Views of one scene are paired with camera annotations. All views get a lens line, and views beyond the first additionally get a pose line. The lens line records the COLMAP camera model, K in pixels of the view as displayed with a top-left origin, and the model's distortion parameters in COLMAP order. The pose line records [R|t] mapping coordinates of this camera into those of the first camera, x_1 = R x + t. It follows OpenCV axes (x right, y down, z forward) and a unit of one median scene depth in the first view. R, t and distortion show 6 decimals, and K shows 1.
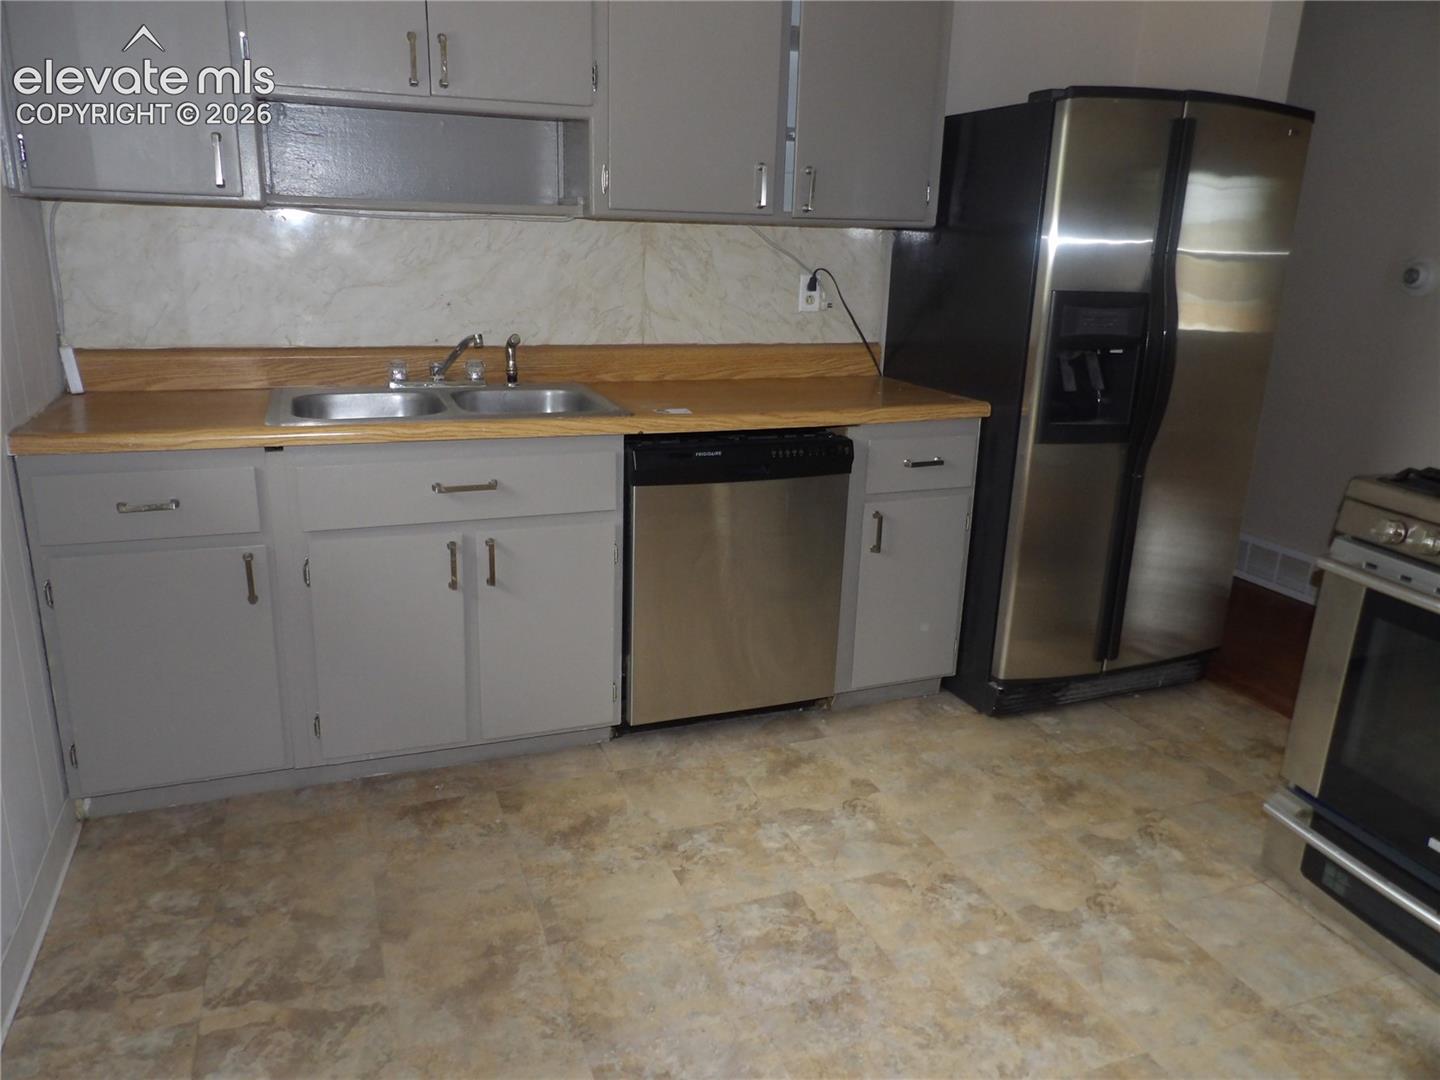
lens RADIAL K [[1028.9, 0, 720.0], [0, 1028.9, 540.0], [0, 0, 1]] dist [-0.023620, 0.023478]
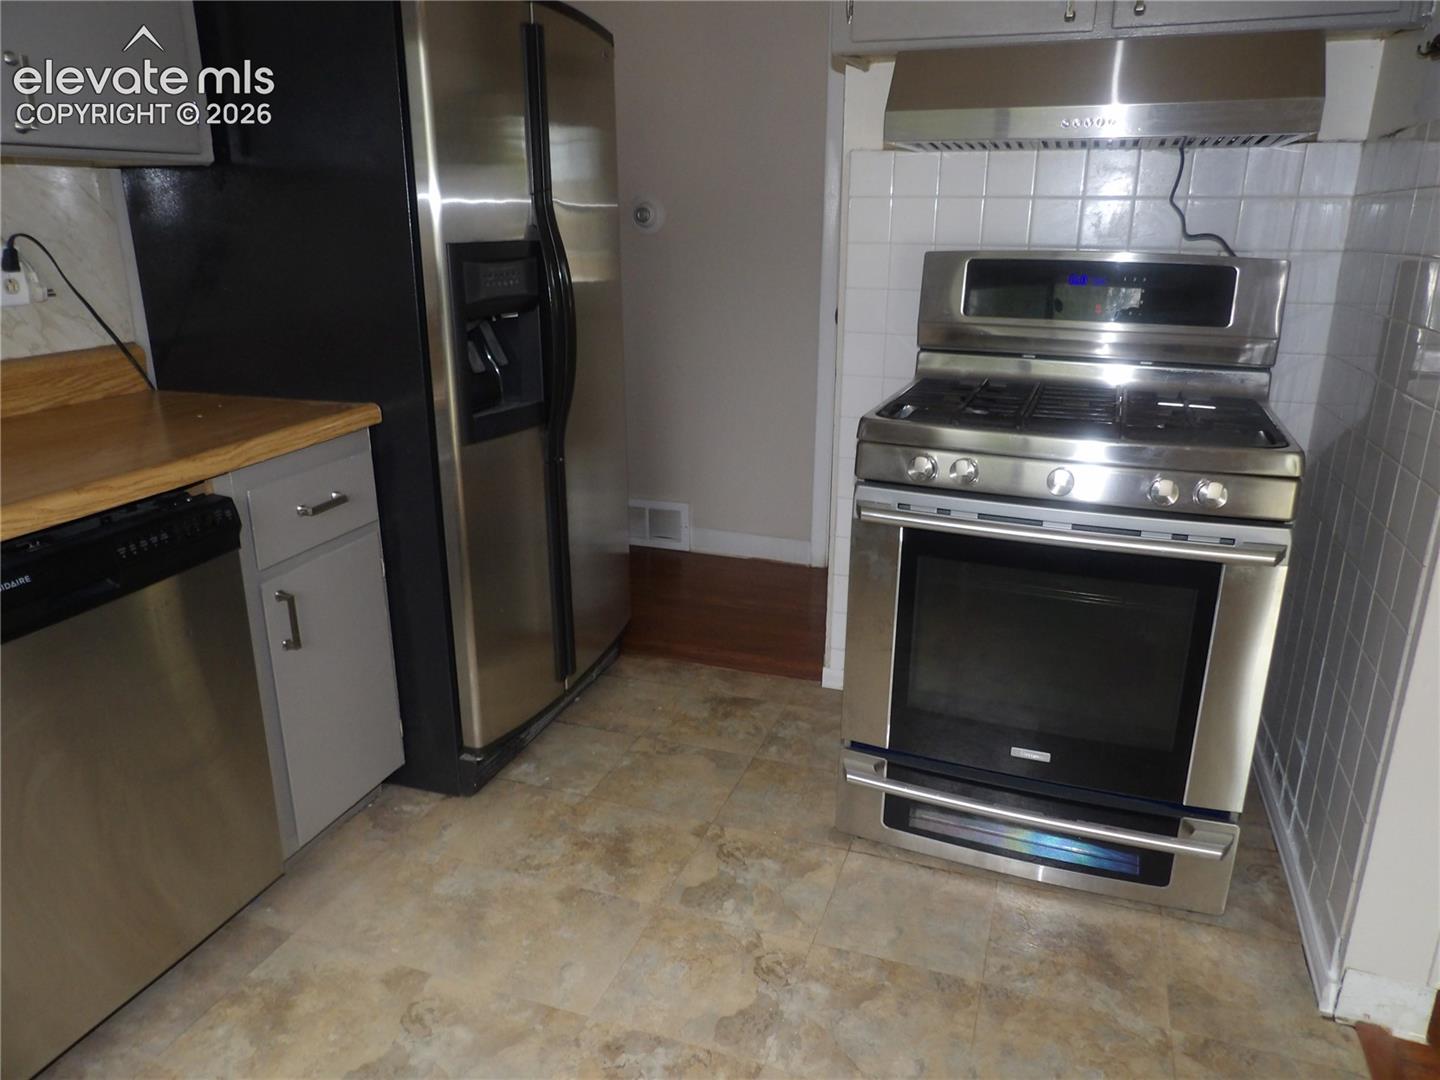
lens RADIAL K [[1028.9, 0, 720.0], [0, 1028.9, 540.0], [0, 0, 1]] dist [-0.023620, 0.023478]
pose [[0.654927, -0.258338, 0.710164, -0.128044], [0.232928, 0.963007, 0.135506, -0.085034], [-0.718899, 0.076670, 0.690873, 0.336574]]
